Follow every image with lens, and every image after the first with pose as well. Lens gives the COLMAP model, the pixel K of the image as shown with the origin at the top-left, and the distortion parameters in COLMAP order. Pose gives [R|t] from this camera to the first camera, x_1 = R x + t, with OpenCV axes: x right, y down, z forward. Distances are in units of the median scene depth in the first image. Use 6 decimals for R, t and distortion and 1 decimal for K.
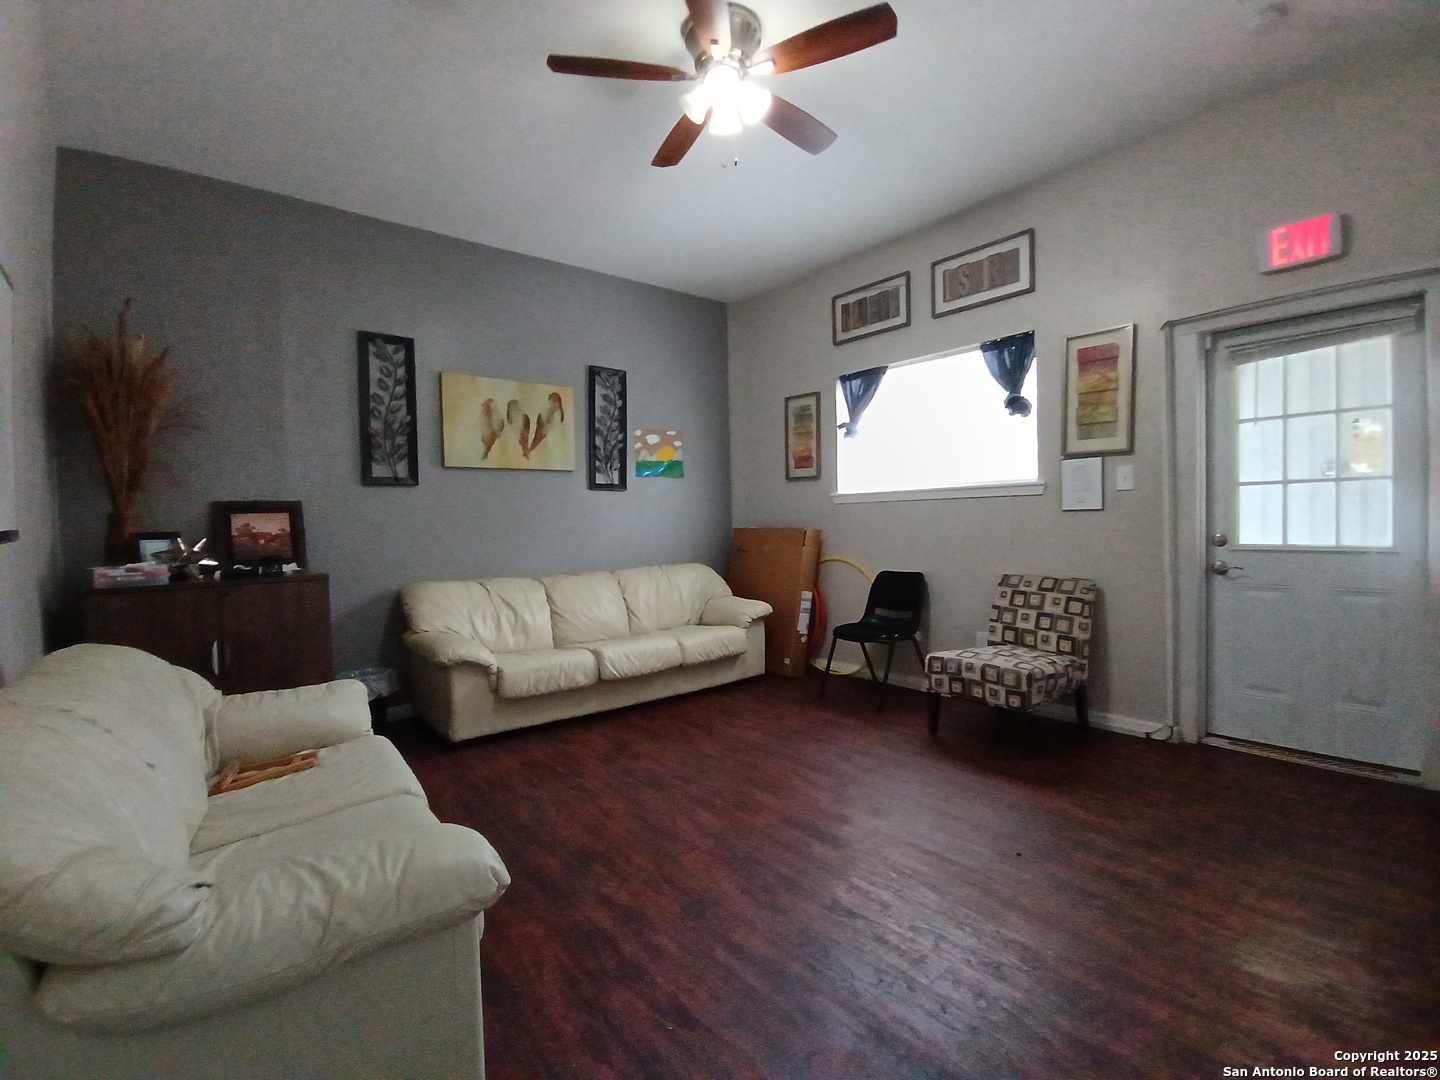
lens RADIAL K [[668.6, 0, 729.2], [0, 668.6, 538.9], [0, 0, 1]] dist [-0.004068, 0.000252]
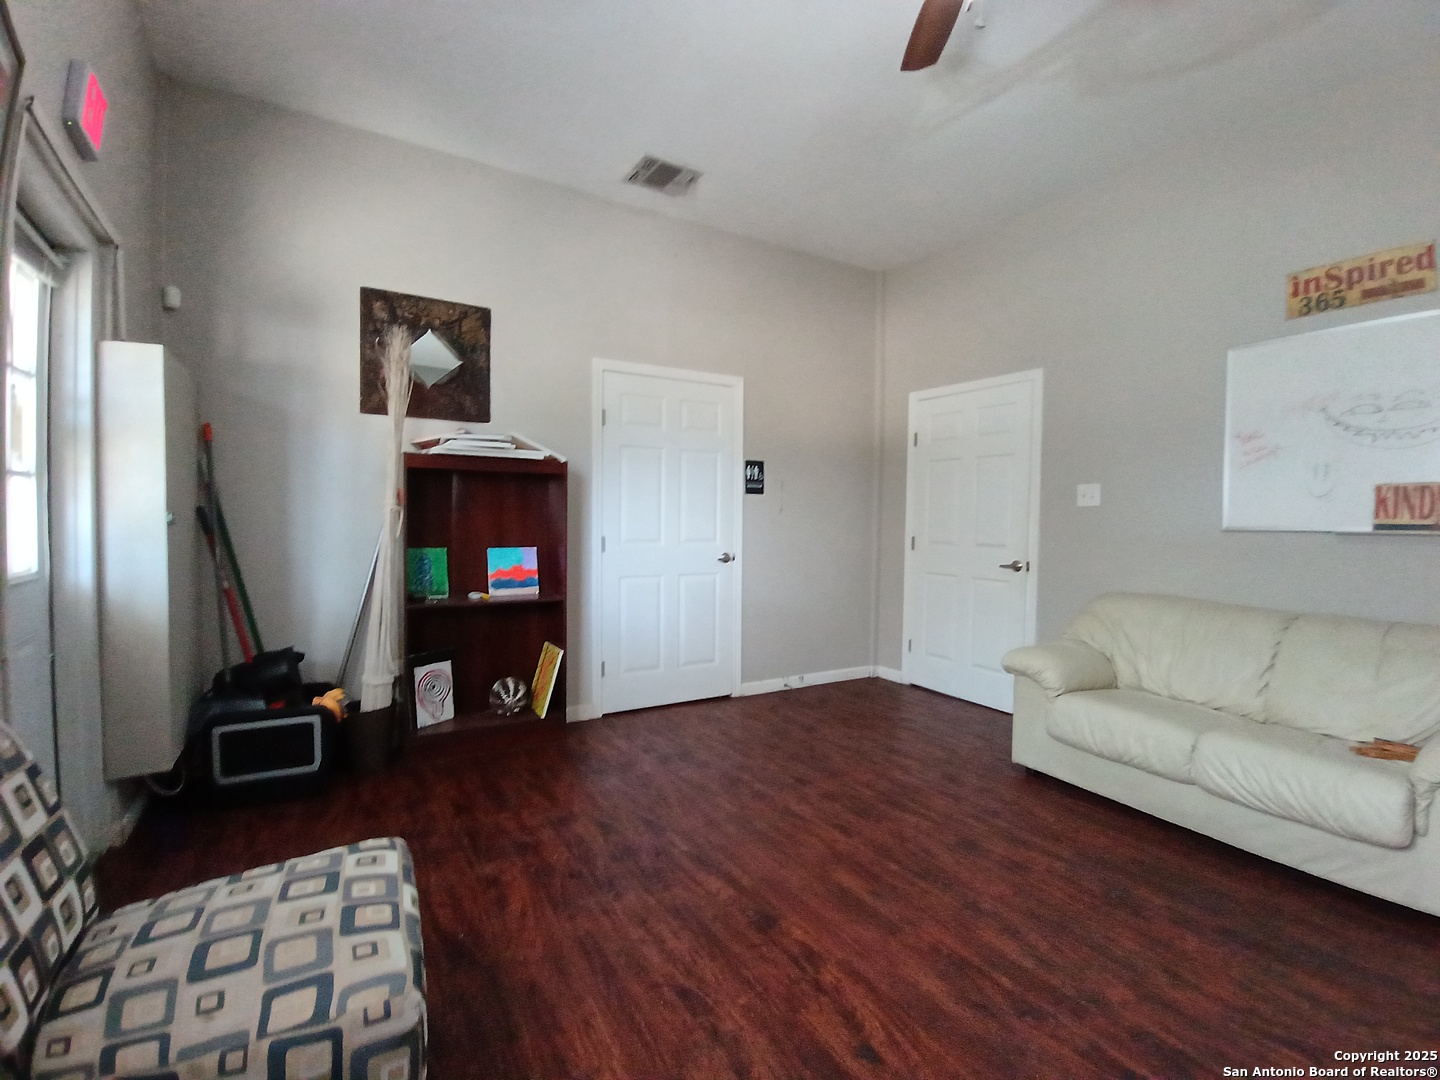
lens RADIAL K [[668.6, 0, 729.2], [0, 668.6, 538.9], [0, 0, 1]] dist [-0.004068, 0.000252]
pose [[-0.989219, 0.006115, 0.146314, 0.157329], [0.013881, 0.998545, 0.052116, -0.057010], [-0.145782, 0.053585, -0.987864, 1.766595]]
